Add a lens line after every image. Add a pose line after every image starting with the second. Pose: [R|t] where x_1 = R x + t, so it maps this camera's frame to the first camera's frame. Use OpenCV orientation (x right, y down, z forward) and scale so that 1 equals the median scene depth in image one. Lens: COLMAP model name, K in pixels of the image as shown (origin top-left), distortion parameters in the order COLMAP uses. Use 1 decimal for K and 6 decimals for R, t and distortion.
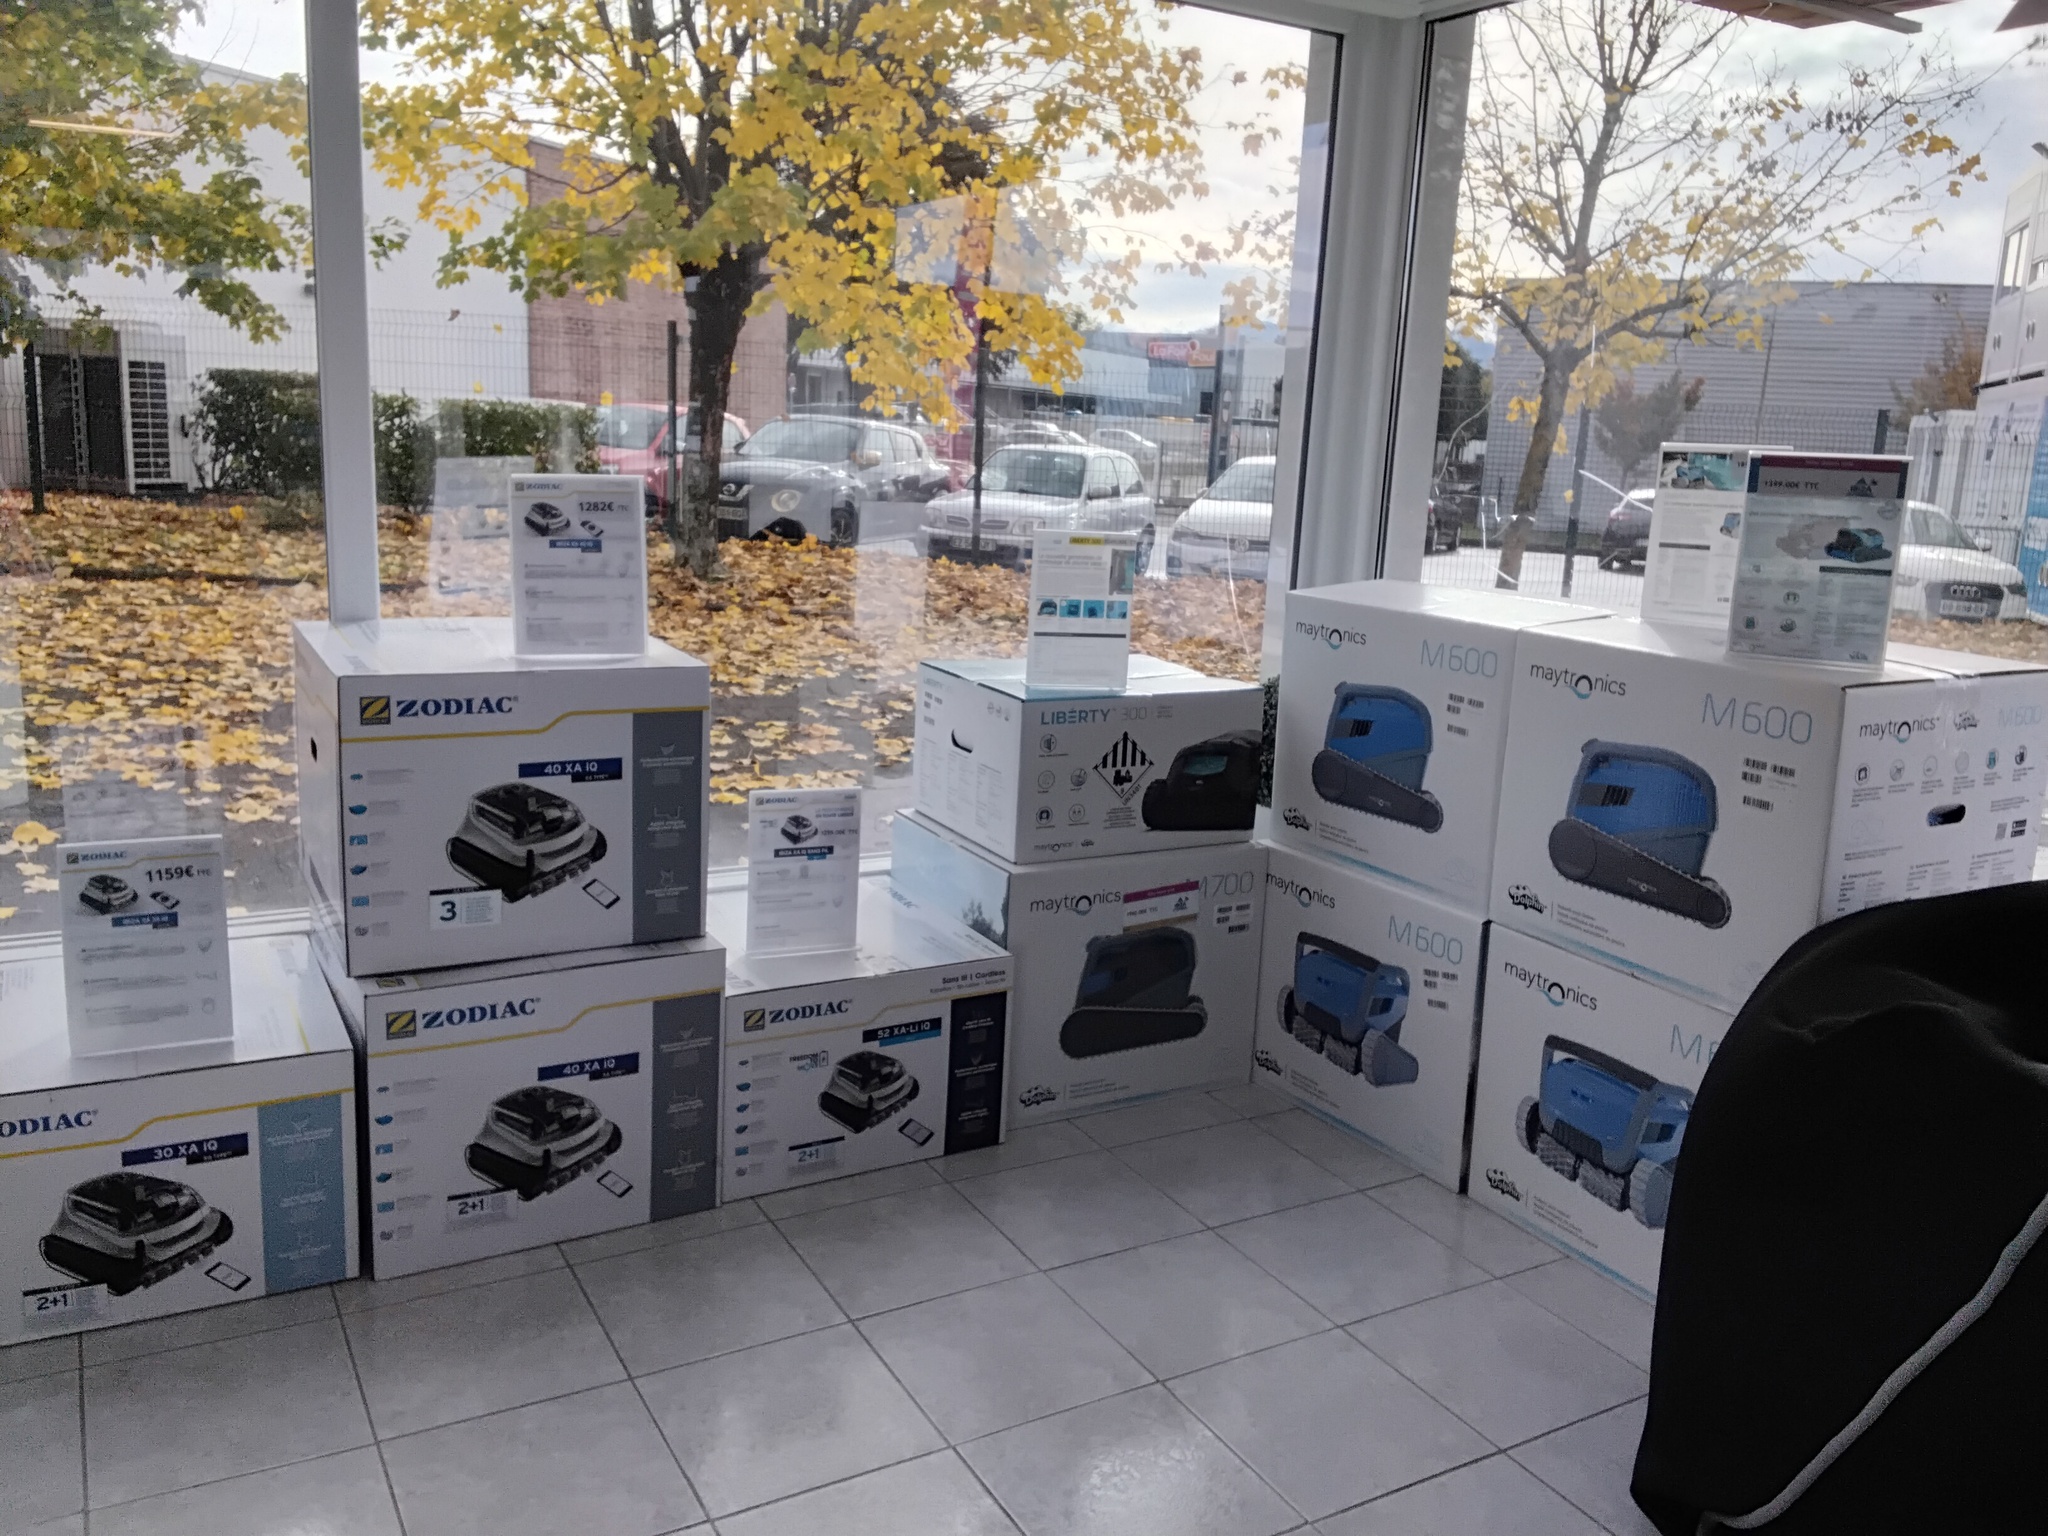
lens RADIAL K [[1621.0, 0, 1024.0], [0, 1621.0, 768.0], [0, 0, 1]] dist [0.096680, -0.155857]
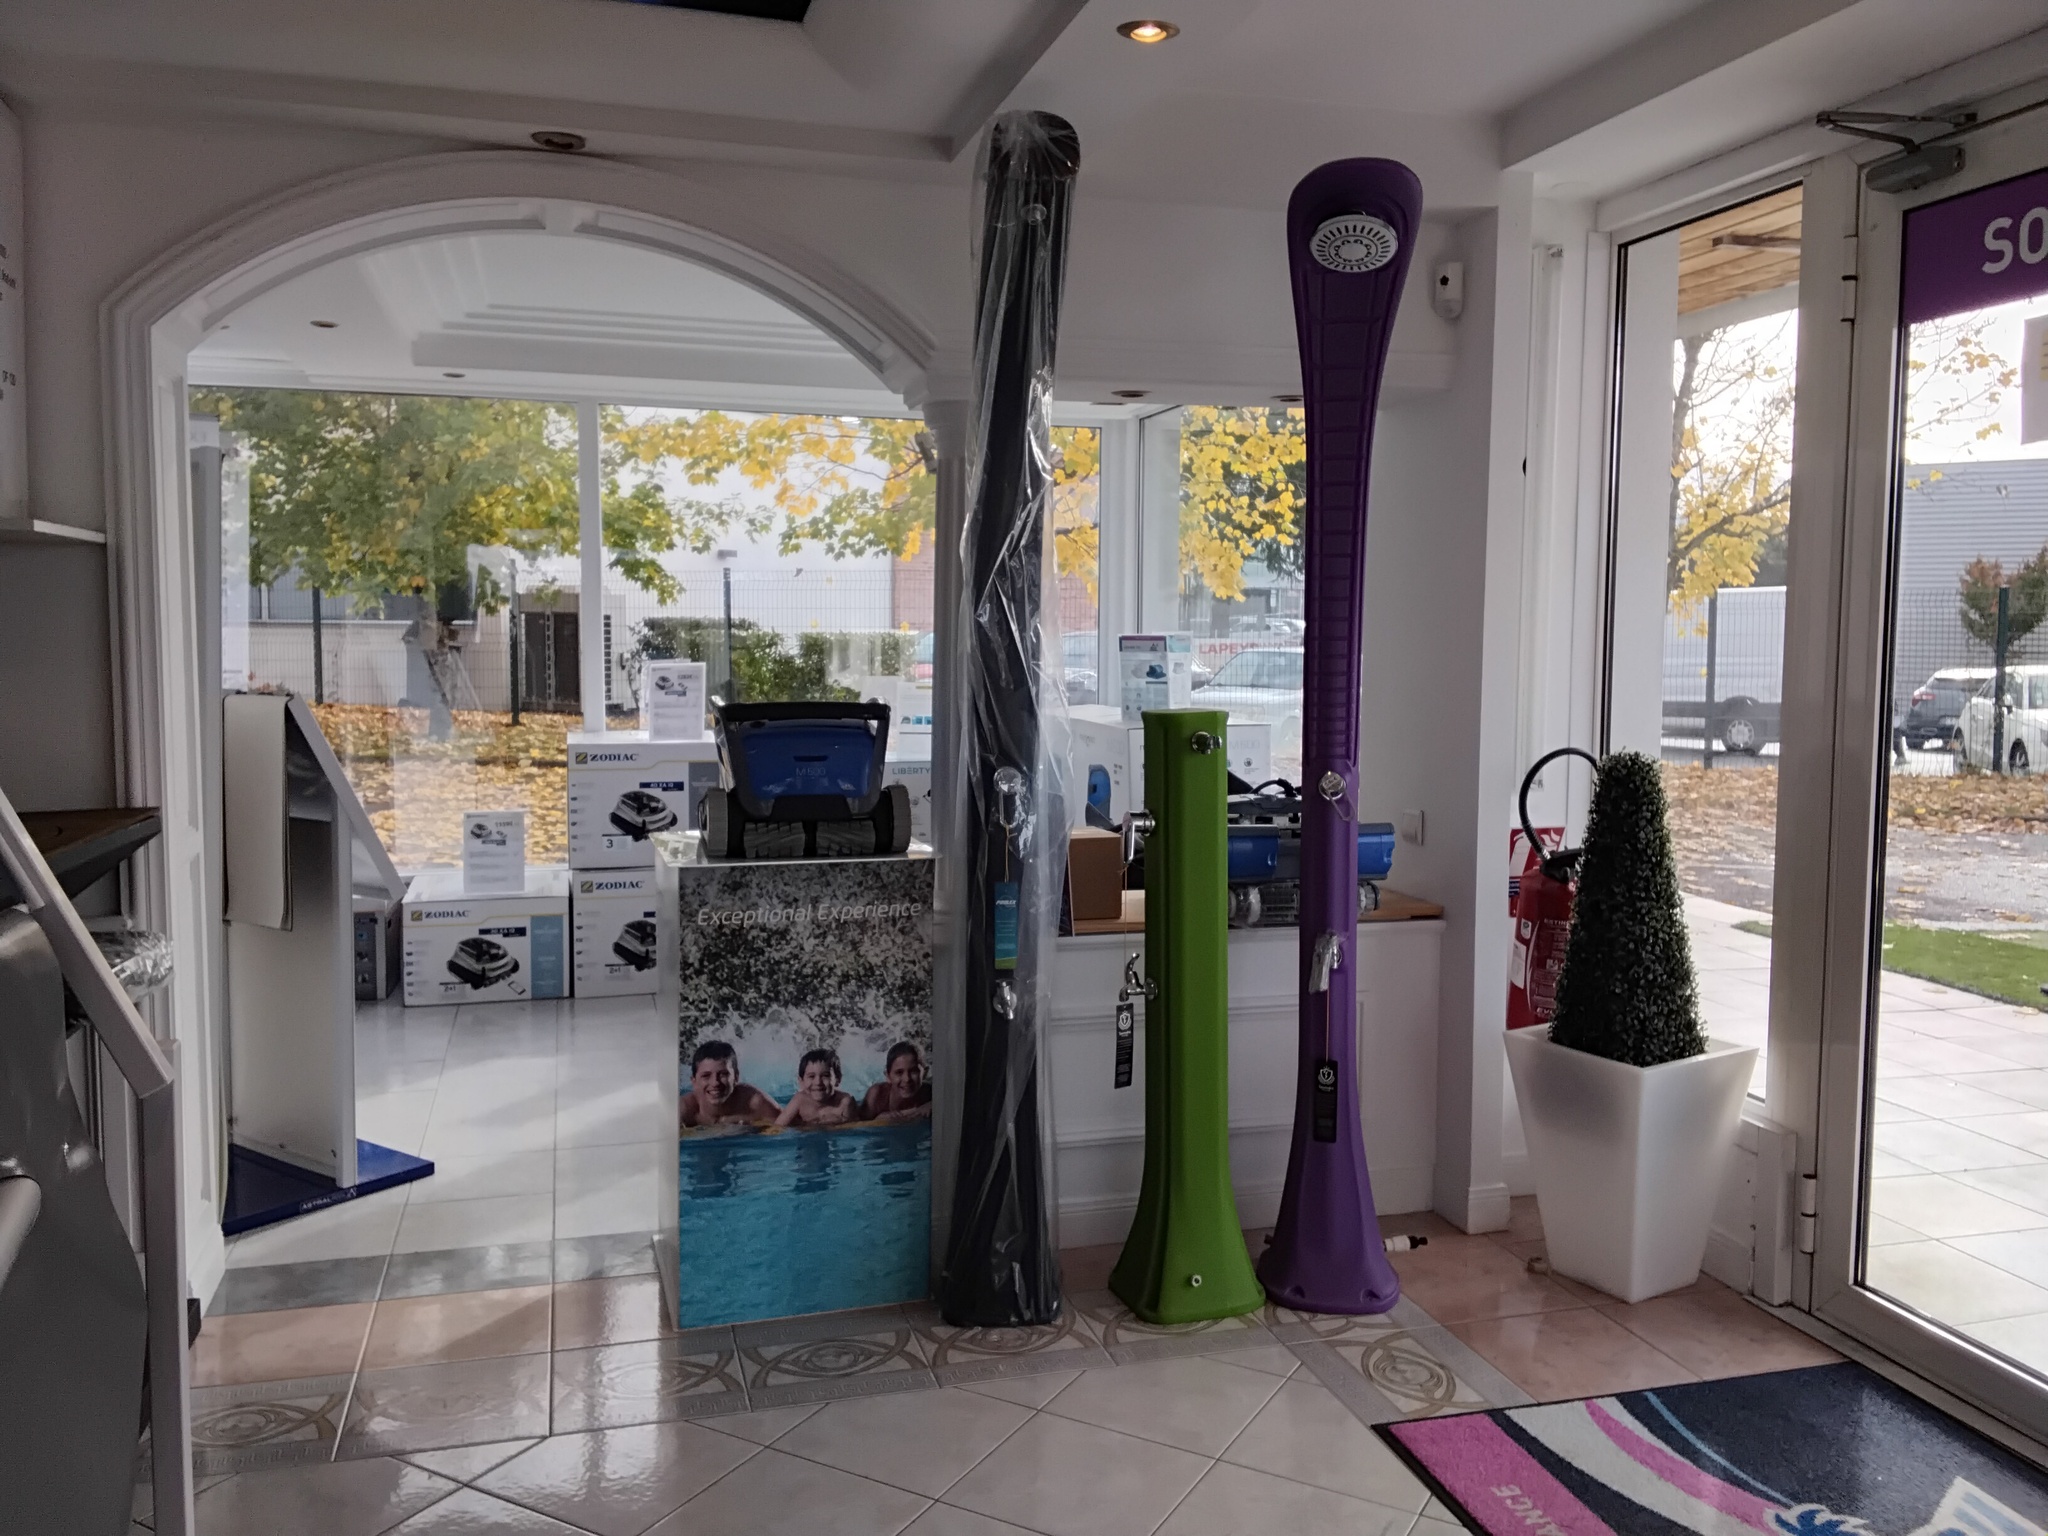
lens RADIAL K [[1621.0, 0, 1024.0], [0, 1621.0, 768.0], [0, 0, 1]] dist [0.096680, -0.155857]
pose [[0.969480, -0.020779, -0.244289, 0.195831], [-0.010787, 0.991822, -0.127176, 0.065470], [0.244933, 0.125930, 0.961327, -0.276150]]
